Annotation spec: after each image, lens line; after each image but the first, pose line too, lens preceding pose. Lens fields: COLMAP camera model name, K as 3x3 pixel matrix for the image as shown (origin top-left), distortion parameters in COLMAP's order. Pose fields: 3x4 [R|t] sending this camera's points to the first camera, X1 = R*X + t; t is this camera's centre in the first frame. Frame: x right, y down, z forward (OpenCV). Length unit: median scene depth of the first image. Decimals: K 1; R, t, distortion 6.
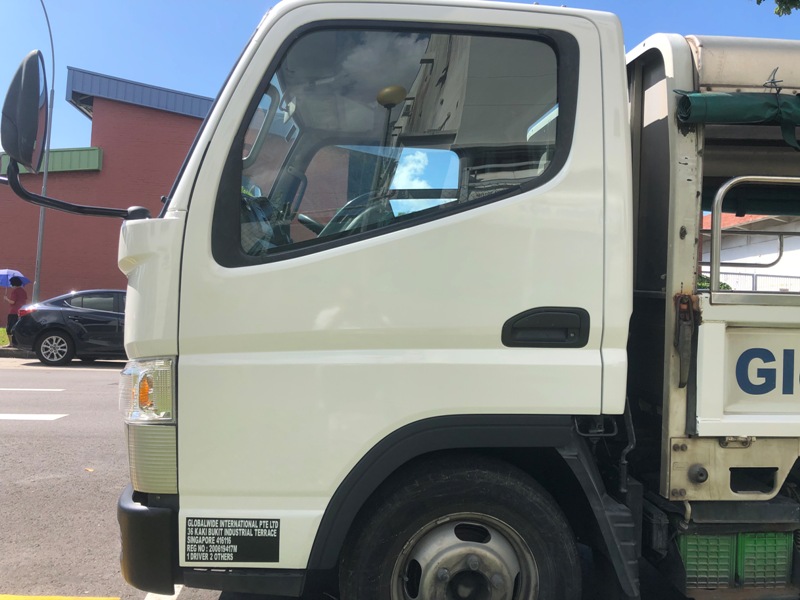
lens RADIAL K [[653.1, 0, 400.0], [0, 653.1, 300.0], [0, 0, 1]] dist [0.032444, -0.008883]
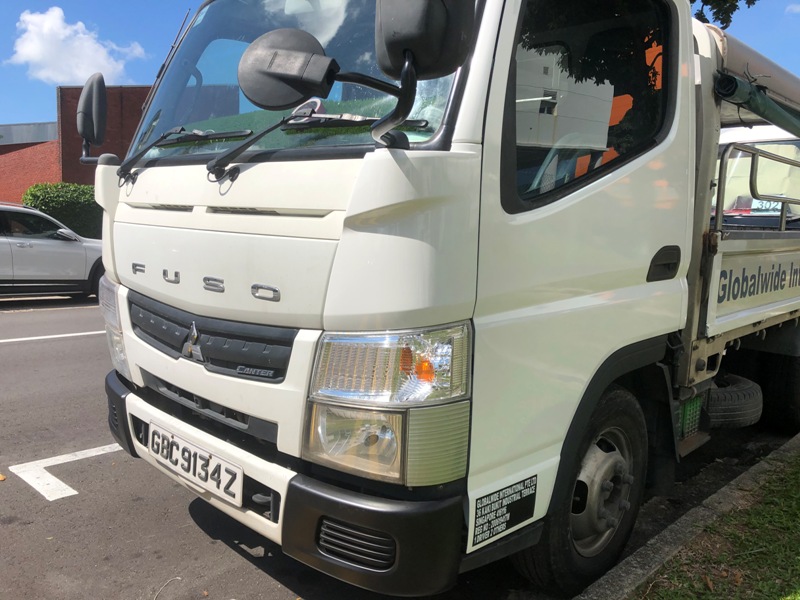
lens RADIAL K [[653.1, 0, 400.0], [0, 653.1, 300.0], [0, 0, 1]] dist [0.032444, -0.008883]
pose [[0.752796, -0.086779, 0.652509, -0.948997], [0.008971, 0.992533, 0.121650, -0.042248], [-0.658193, -0.085724, 0.747953, 0.430596]]
